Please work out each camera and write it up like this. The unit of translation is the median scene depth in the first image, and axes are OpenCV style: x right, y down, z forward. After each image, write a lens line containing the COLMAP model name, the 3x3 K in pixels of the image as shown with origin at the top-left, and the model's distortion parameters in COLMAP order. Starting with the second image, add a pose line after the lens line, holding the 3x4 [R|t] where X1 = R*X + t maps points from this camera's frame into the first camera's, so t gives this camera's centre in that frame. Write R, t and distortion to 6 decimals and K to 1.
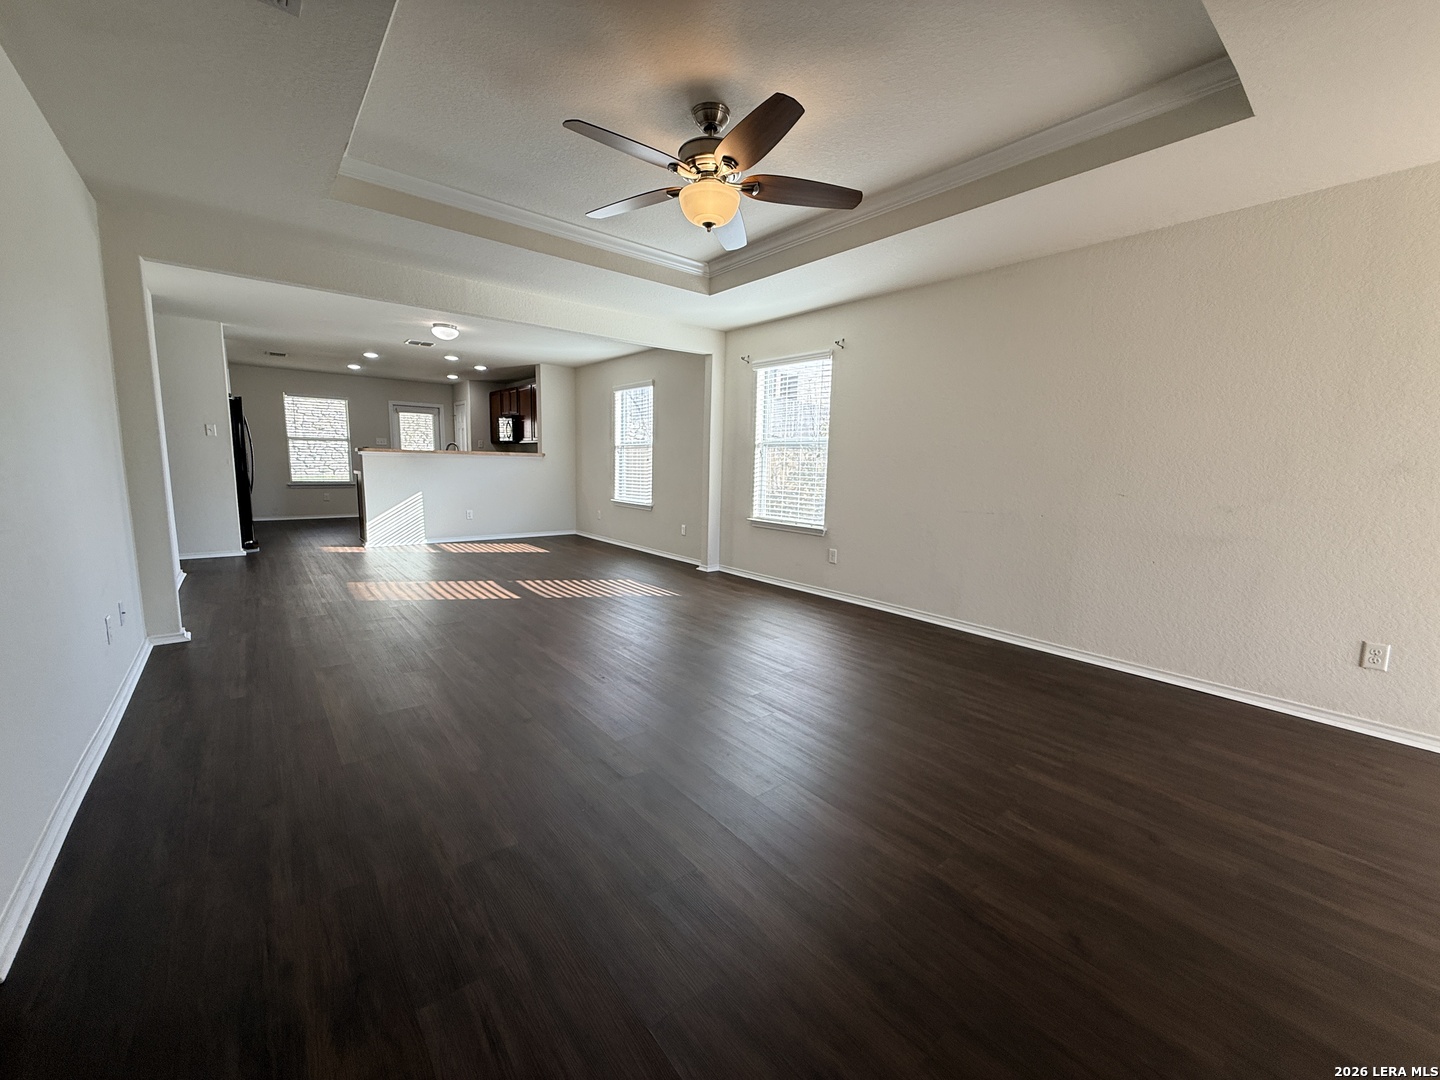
lens RADIAL K [[575.0, 0, 717.2], [0, 575.0, 539.4], [0, 0, 1]] dist [-0.000212, -0.000314]
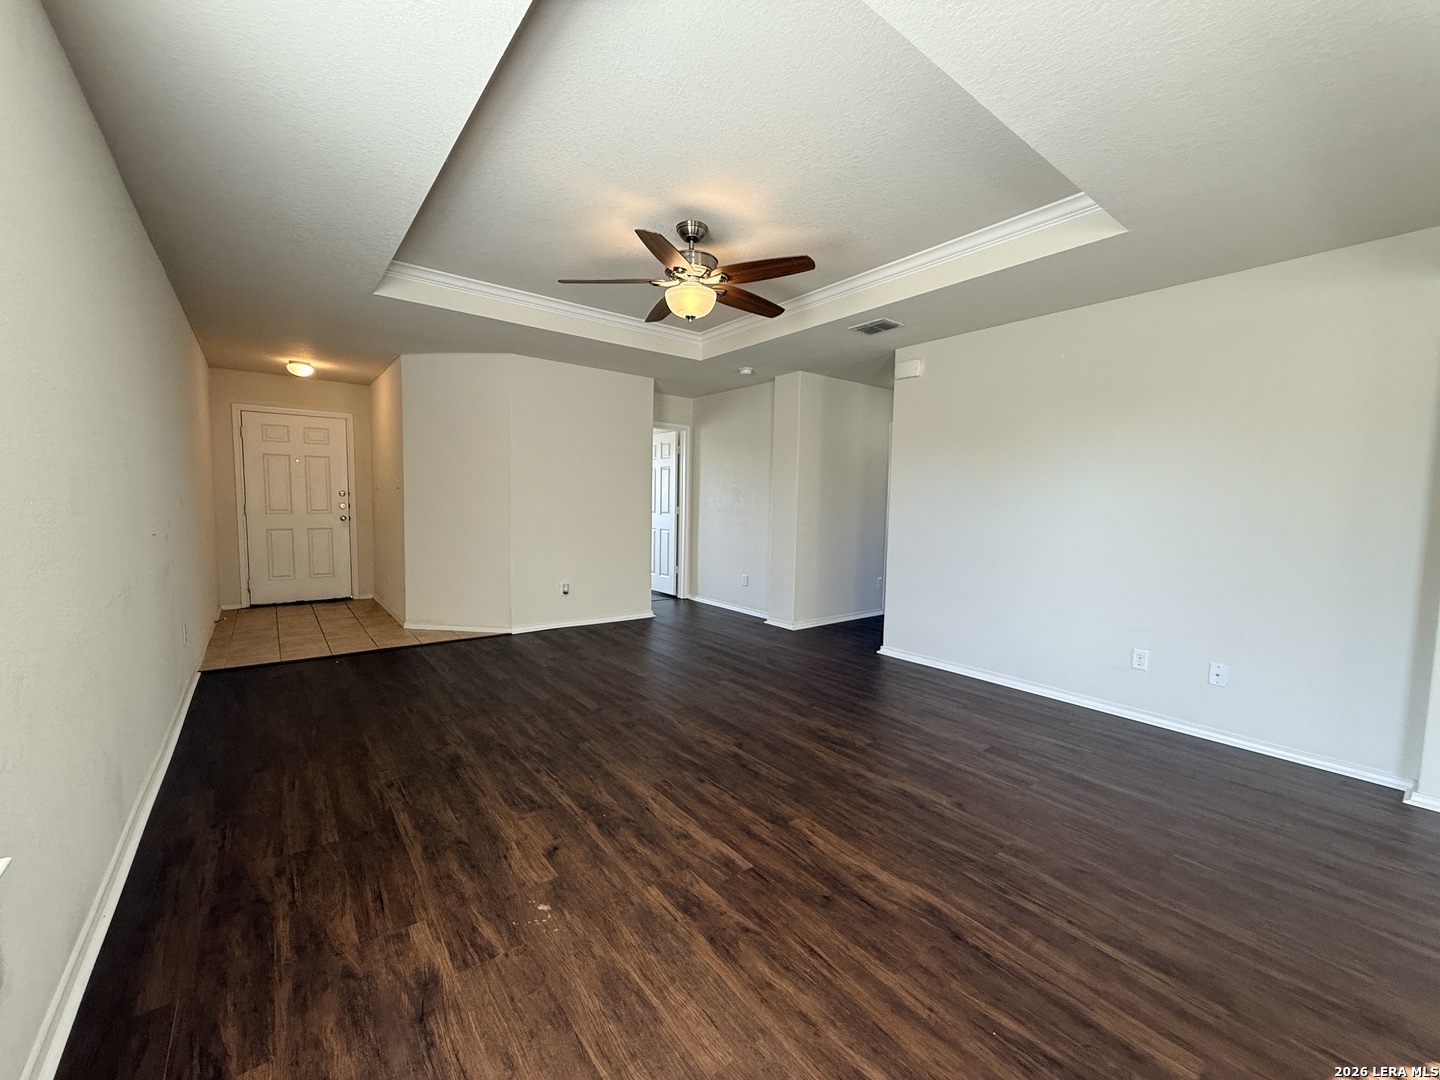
lens RADIAL K [[575.0, 0, 717.2], [0, 575.0, 539.4], [0, 0, 1]] dist [-0.000212, -0.000314]
pose [[-0.998628, -0.043521, 0.029132, -0.051684], [-0.036429, 0.976885, 0.210637, -0.140078], [-0.037626, 0.209286, -0.977130, 0.914919]]
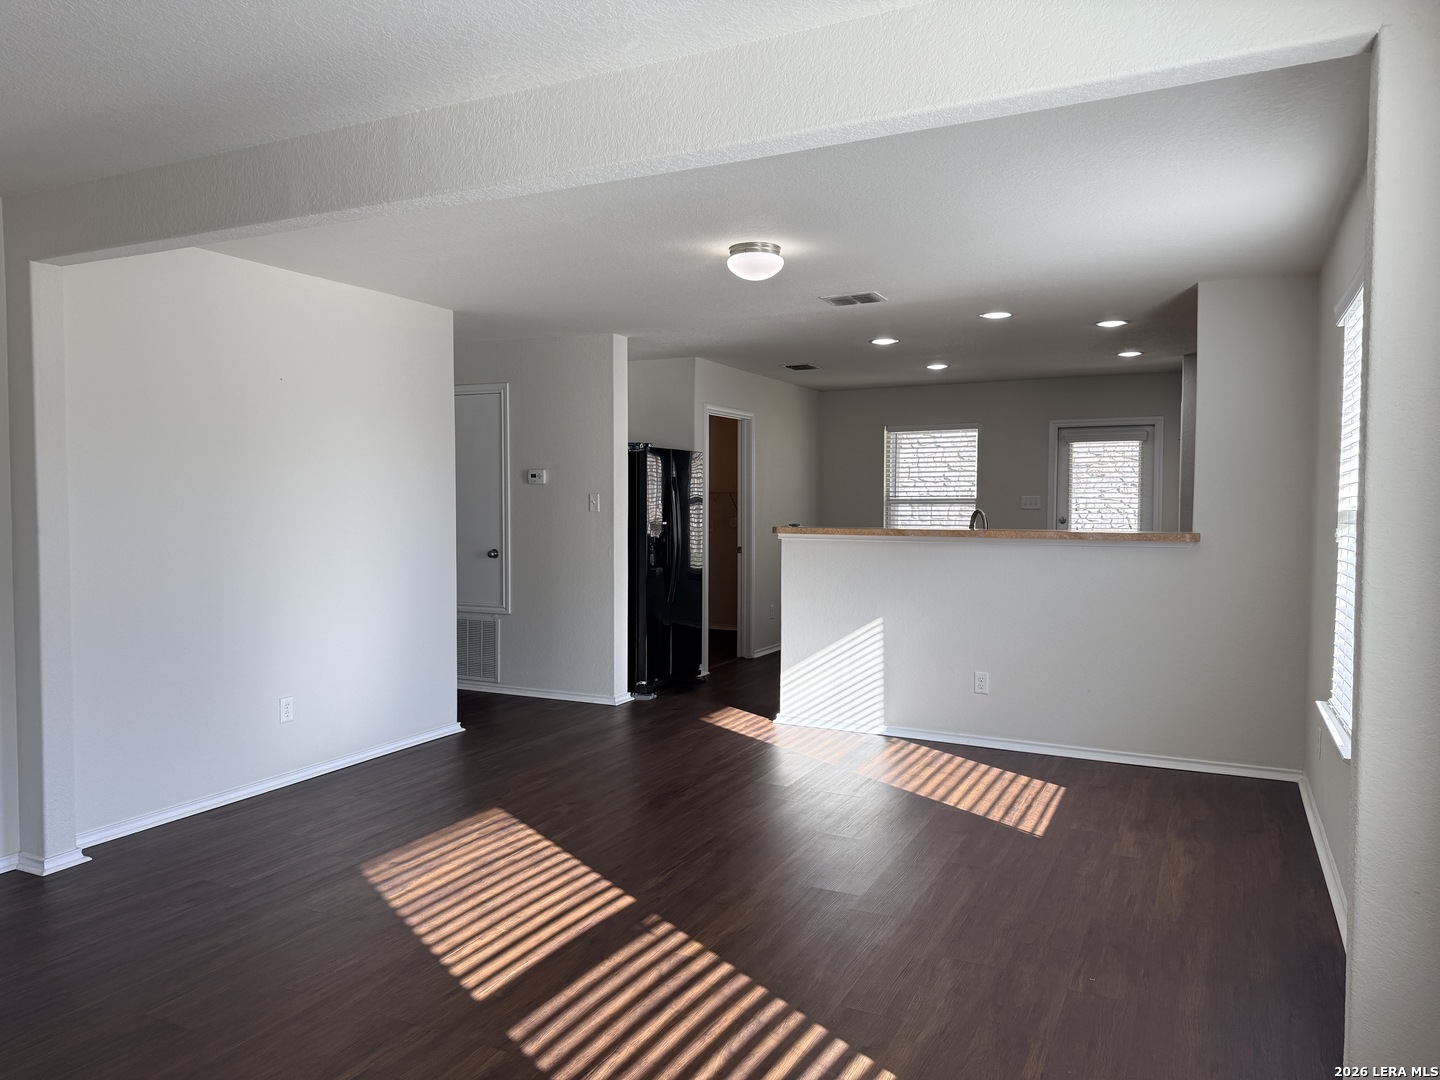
lens RADIAL K [[1022.5, 0, 711.2], [0, 1022.5, 541.9], [0, 0, 1]] dist [-0.005985, -0.002097]
pose [[0.404452, 0.013305, -0.914462, 0.191480], [-0.122944, 0.991609, -0.039949, -0.107575], [0.906258, 0.128585, 0.402694, 0.623361]]
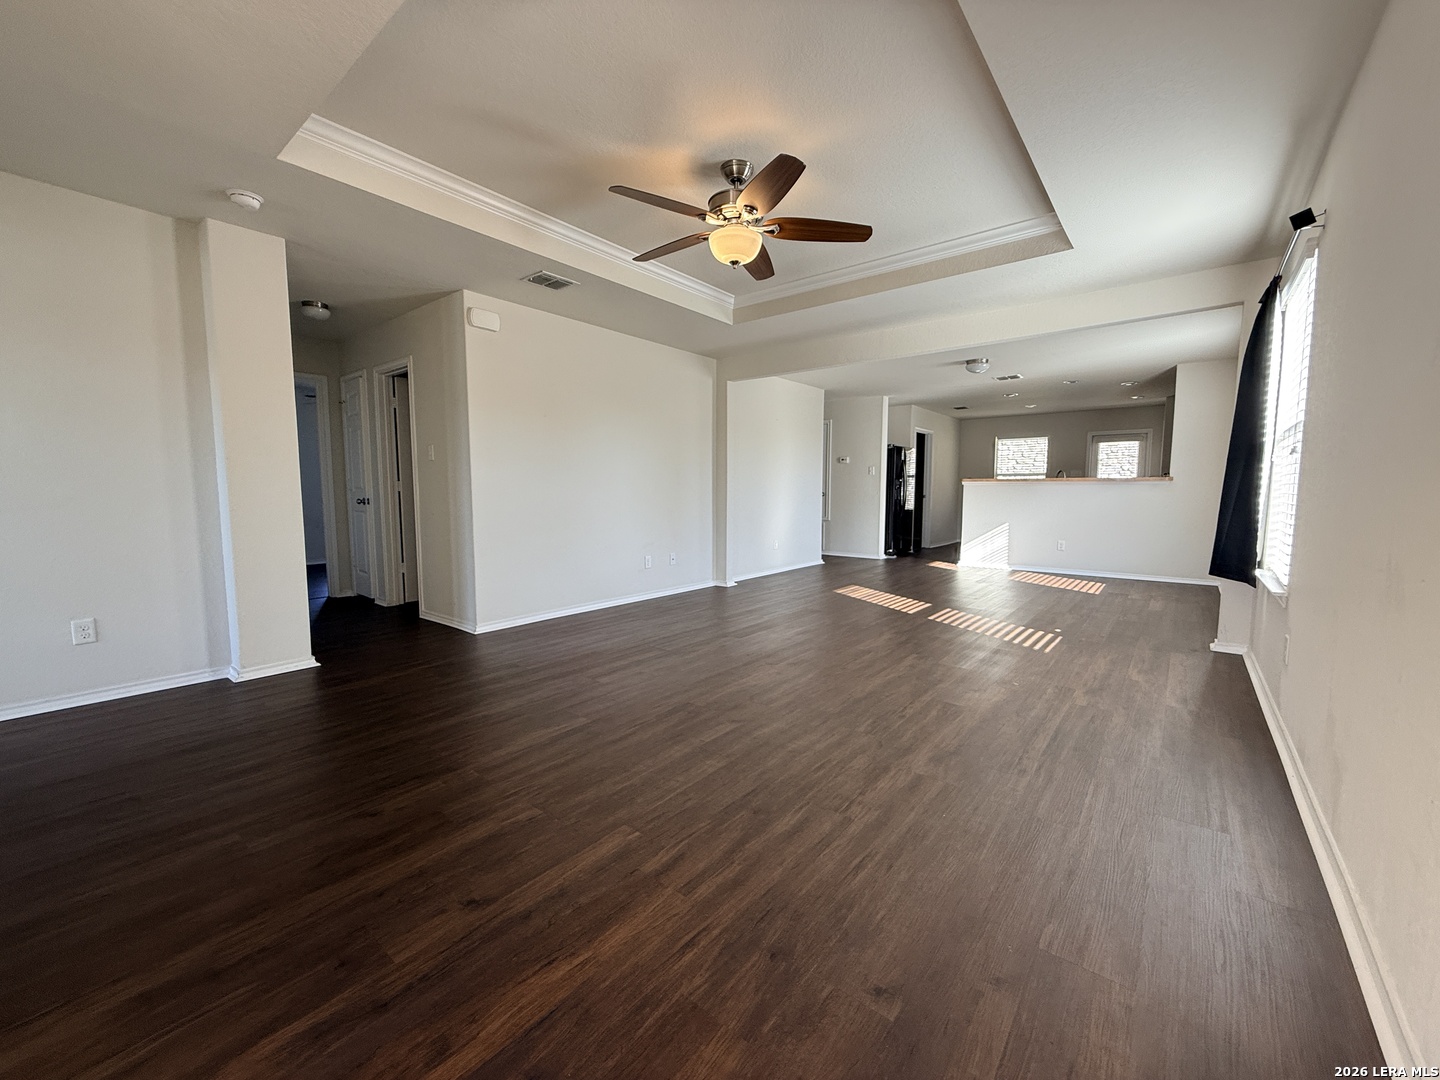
lens RADIAL K [[582.3, 0, 722.9], [0, 582.3, 544.6], [0, 0, 1]] dist [-0.001405, -0.000083]
pose [[0.205460, 0.067245, -0.976353, 0.458324], [-0.132782, 0.990327, 0.040266, -0.011549], [0.969616, 0.121369, 0.212401, 0.322856]]
